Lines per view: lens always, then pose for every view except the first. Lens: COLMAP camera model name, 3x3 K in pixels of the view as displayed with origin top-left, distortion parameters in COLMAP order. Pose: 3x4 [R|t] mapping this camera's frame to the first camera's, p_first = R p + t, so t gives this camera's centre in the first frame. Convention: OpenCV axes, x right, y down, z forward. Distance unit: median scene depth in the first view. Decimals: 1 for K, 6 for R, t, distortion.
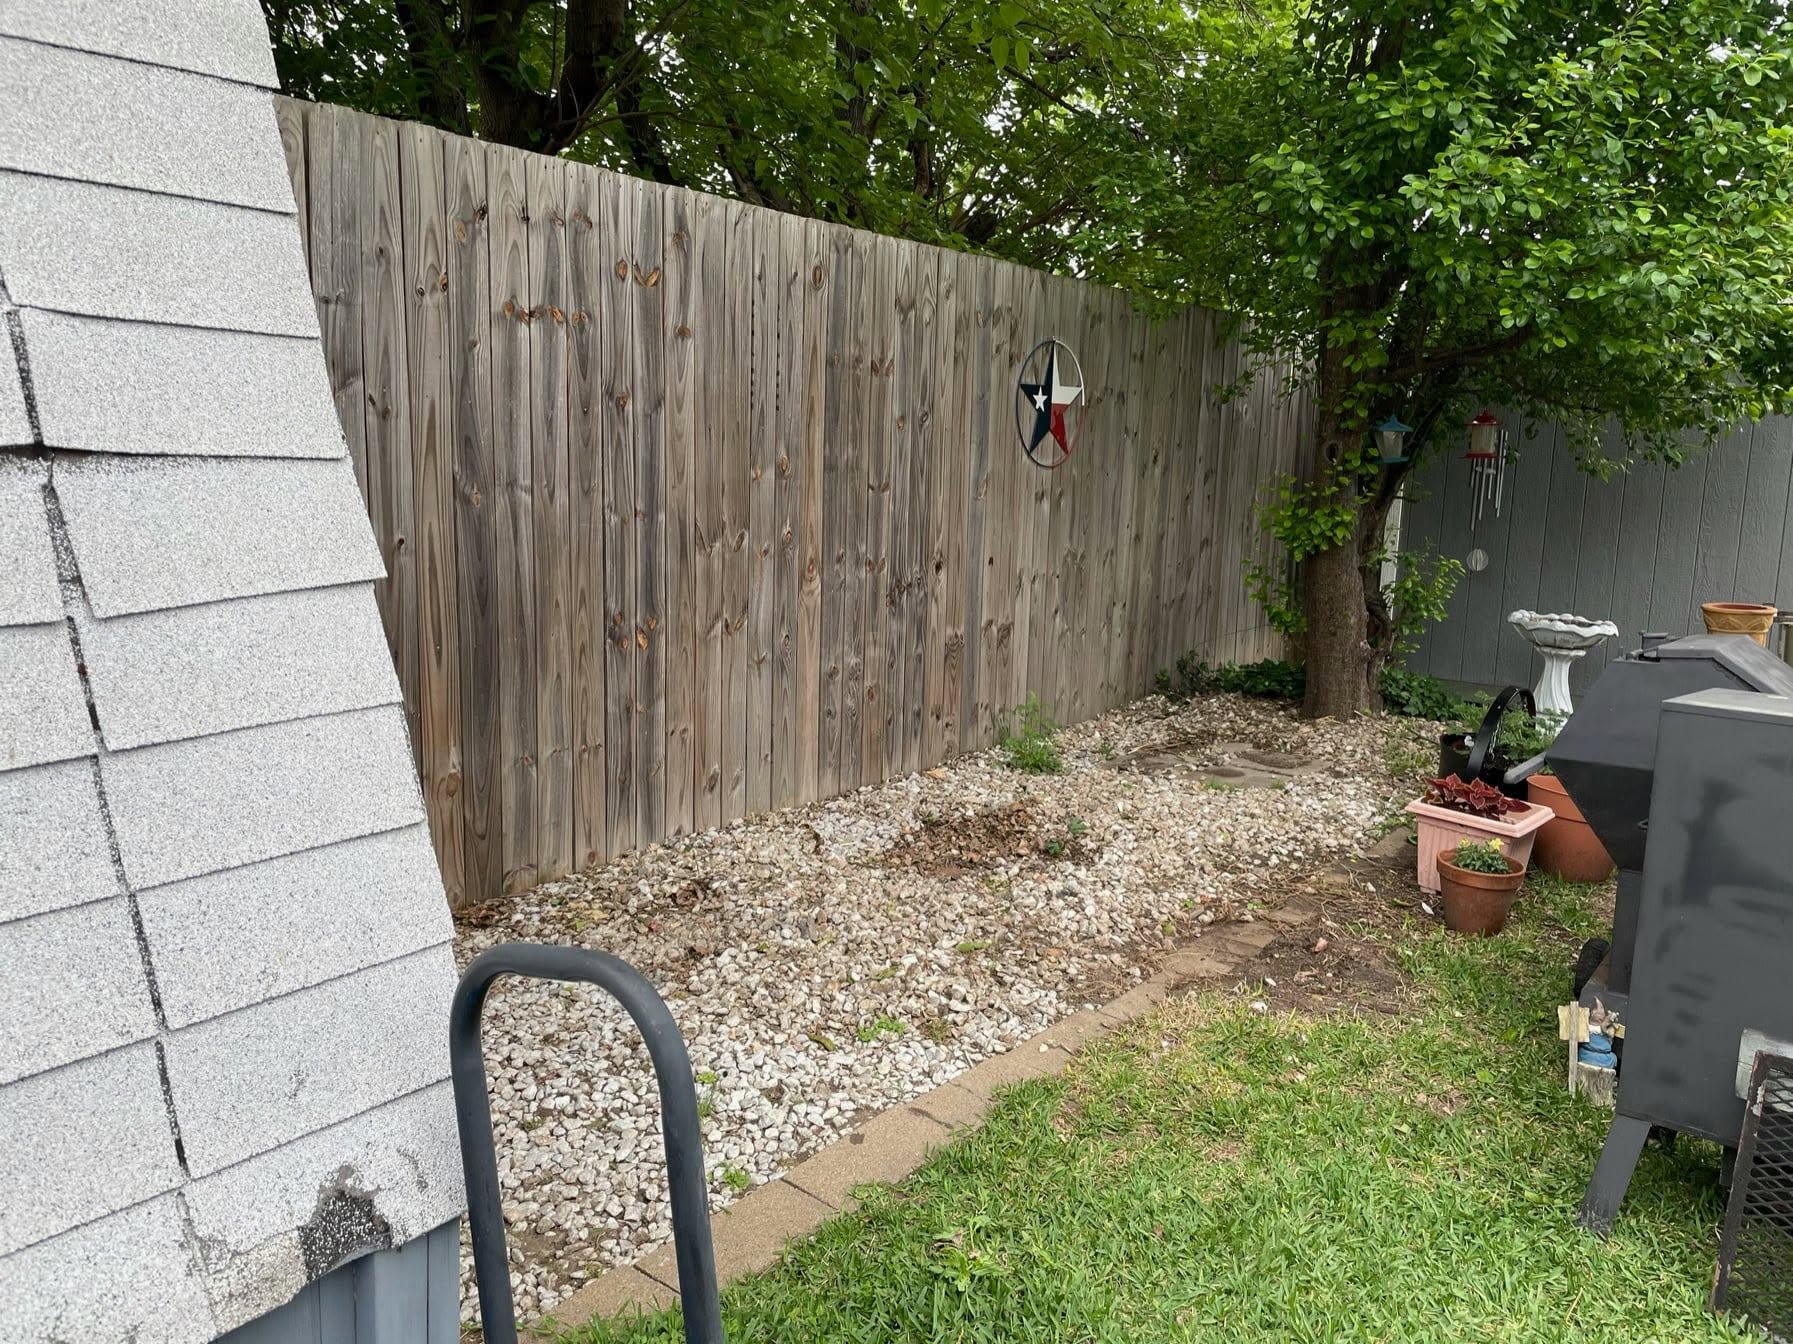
lens RADIAL K [[1364.2, 0, 896.8], [0, 1364.2, 672.9], [0, 0, 1]] dist [0.052128, -0.040197]
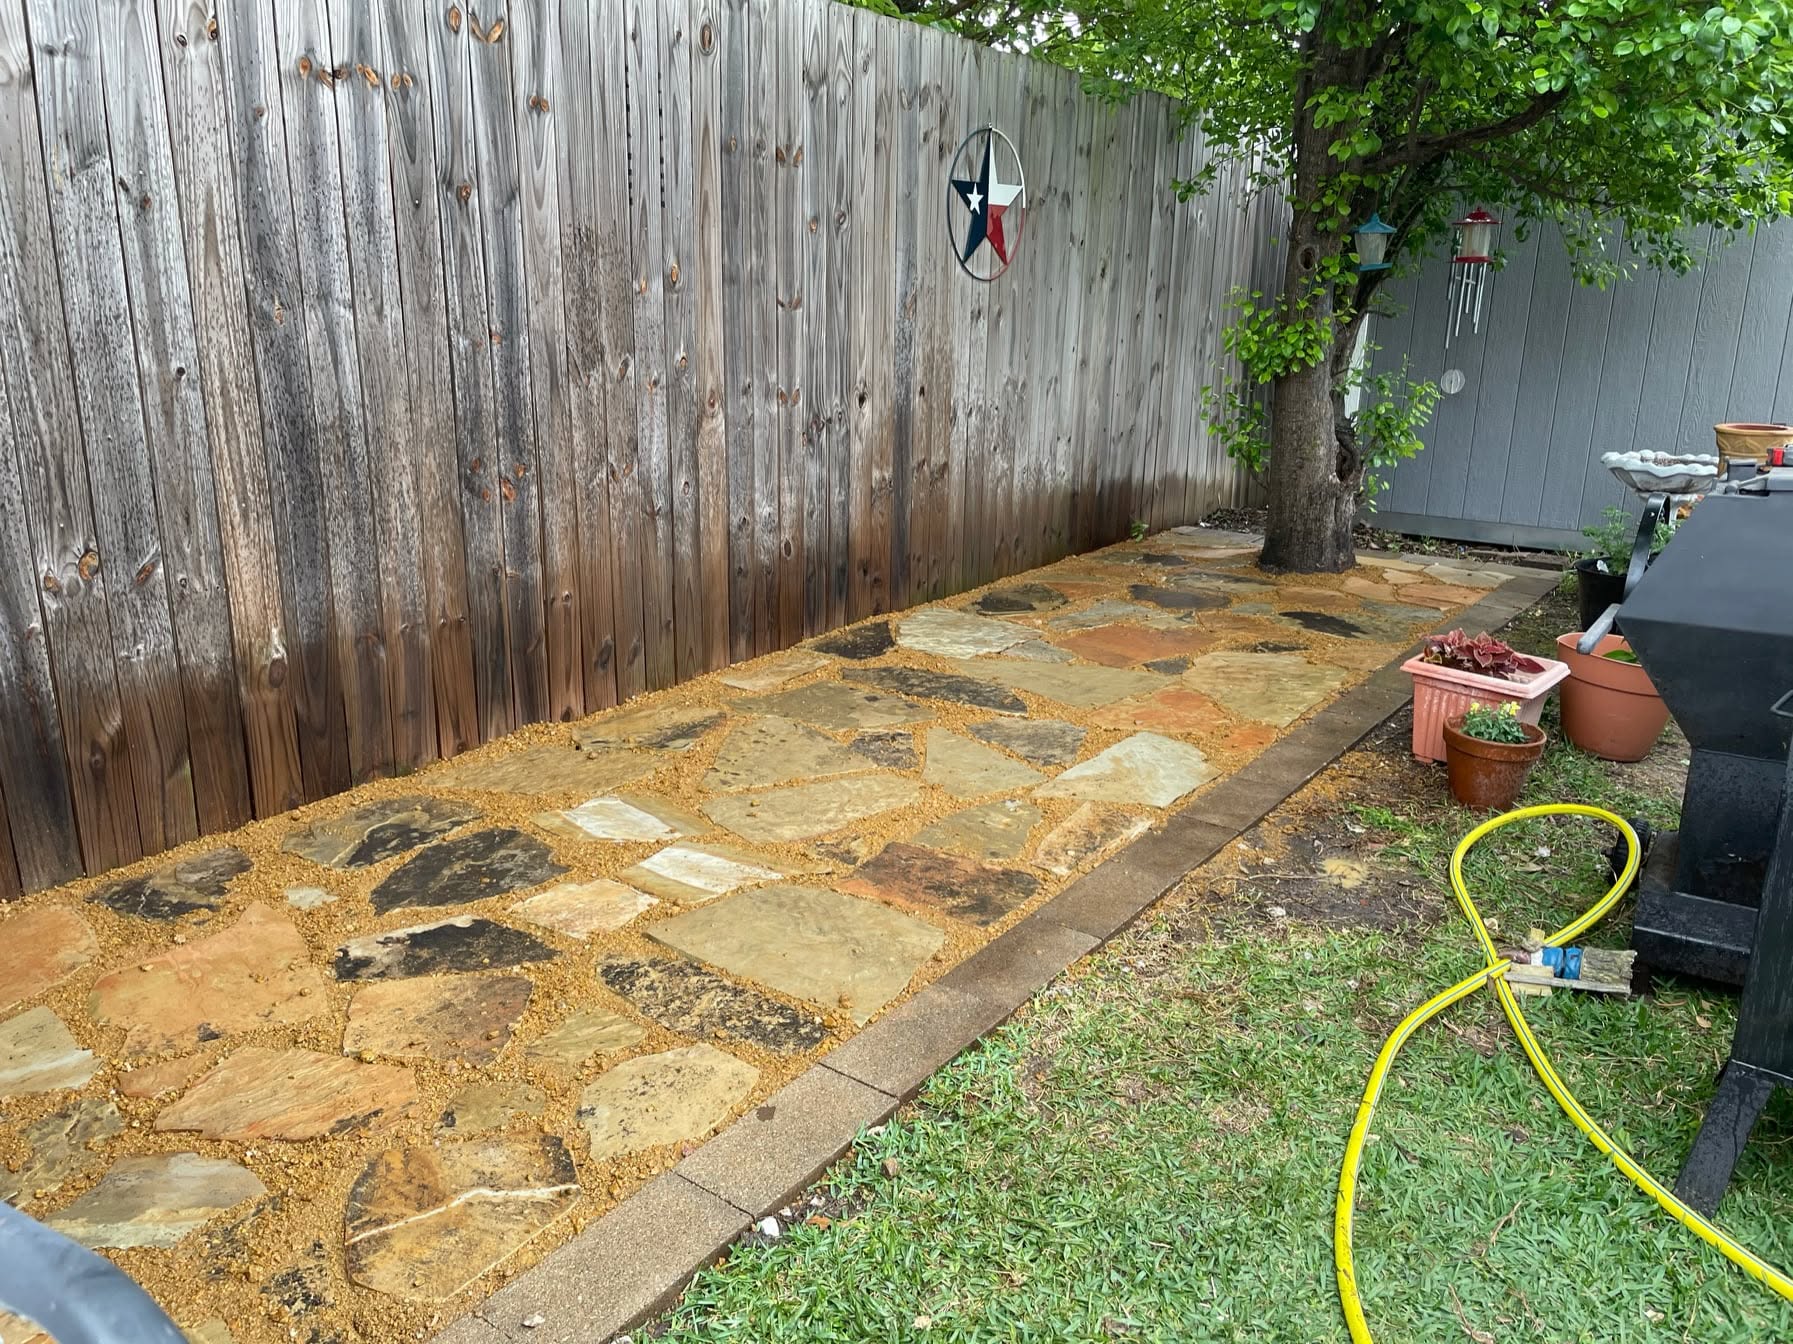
lens RADIAL K [[1364.2, 0, 897.3], [0, 1364.2, 645.1], [0, 0, 1]] dist [0.052128, -0.040197]
pose [[0.998121, -0.025425, 0.055758, 0.000780], [0.019894, 0.995027, 0.097596, -0.007177], [-0.057962, -0.096303, 0.993663, 0.143508]]
